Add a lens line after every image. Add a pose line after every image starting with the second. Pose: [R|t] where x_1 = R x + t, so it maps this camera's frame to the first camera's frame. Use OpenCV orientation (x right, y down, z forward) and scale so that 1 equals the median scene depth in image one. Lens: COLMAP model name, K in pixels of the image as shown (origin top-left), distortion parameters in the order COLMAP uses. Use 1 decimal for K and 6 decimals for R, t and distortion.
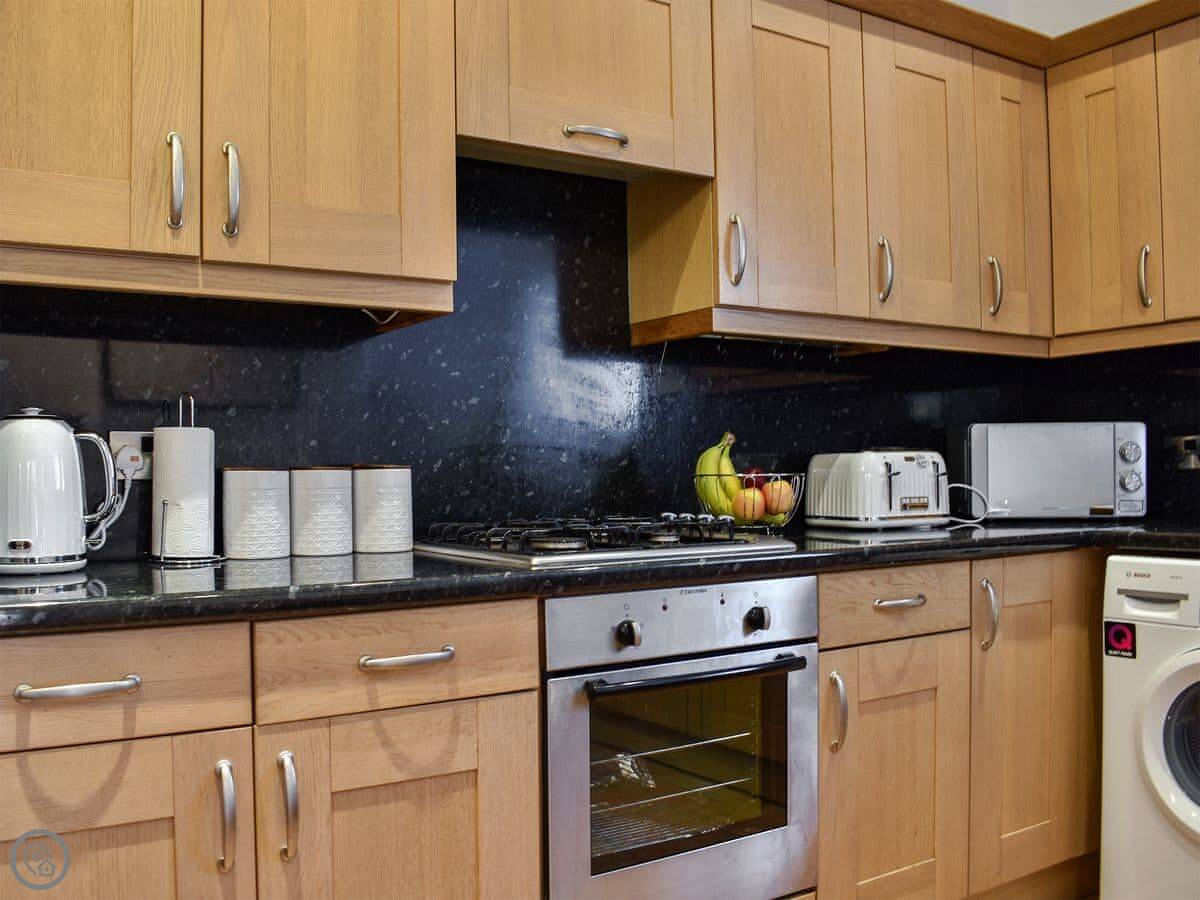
lens RADIAL K [[1100.0, 0, 600.0], [0, 1100.0, 450.0], [0, 0, 1]] dist [-0.103348, 0.004368]
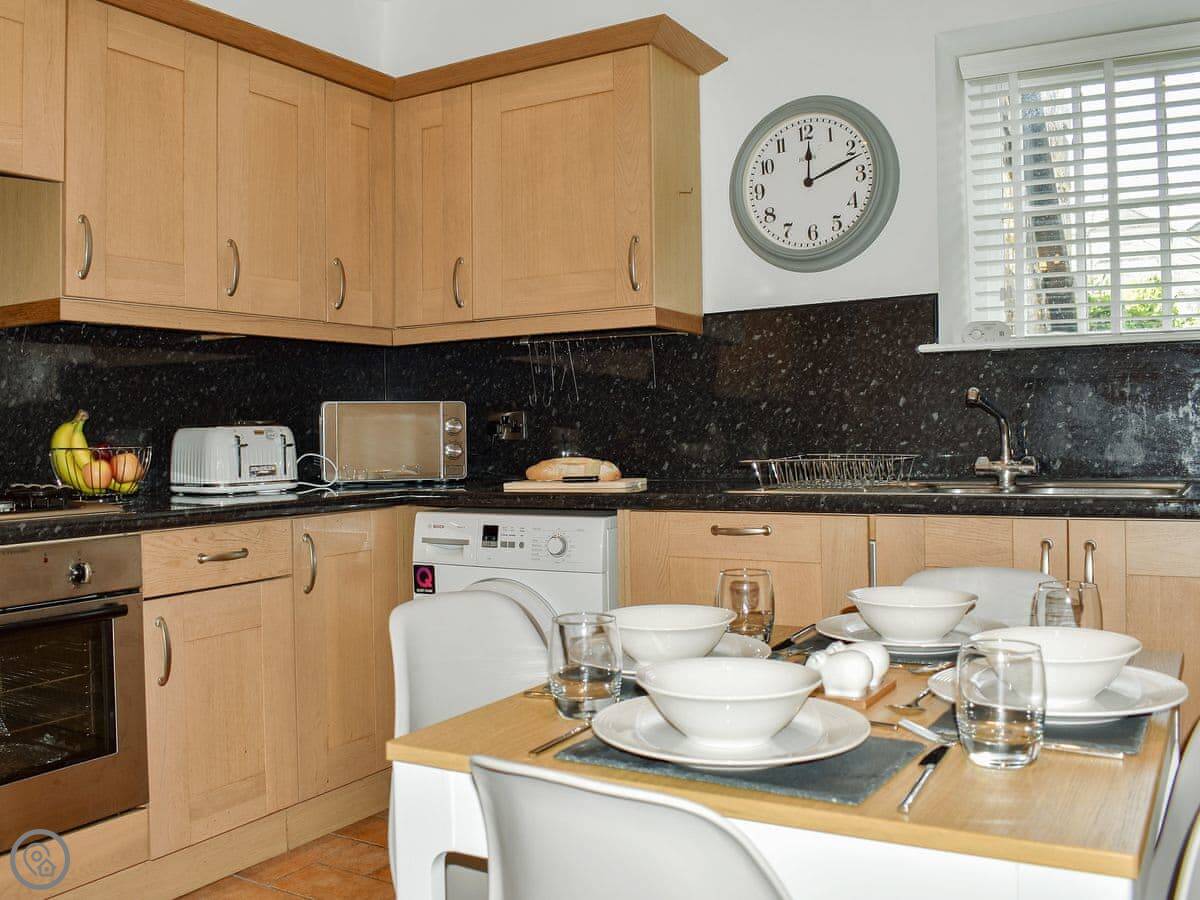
lens RADIAL K [[1096.2, 0, 597.8], [0, 1096.2, 411.6], [0, 0, 1]] dist [-0.084274, -0.000250]
pose [[0.894428, 0.003327, 0.447200, 0.092190], [-0.002159, 0.999993, -0.003121, -0.011258], [-0.447207, 0.001826, 0.894429, -0.192251]]
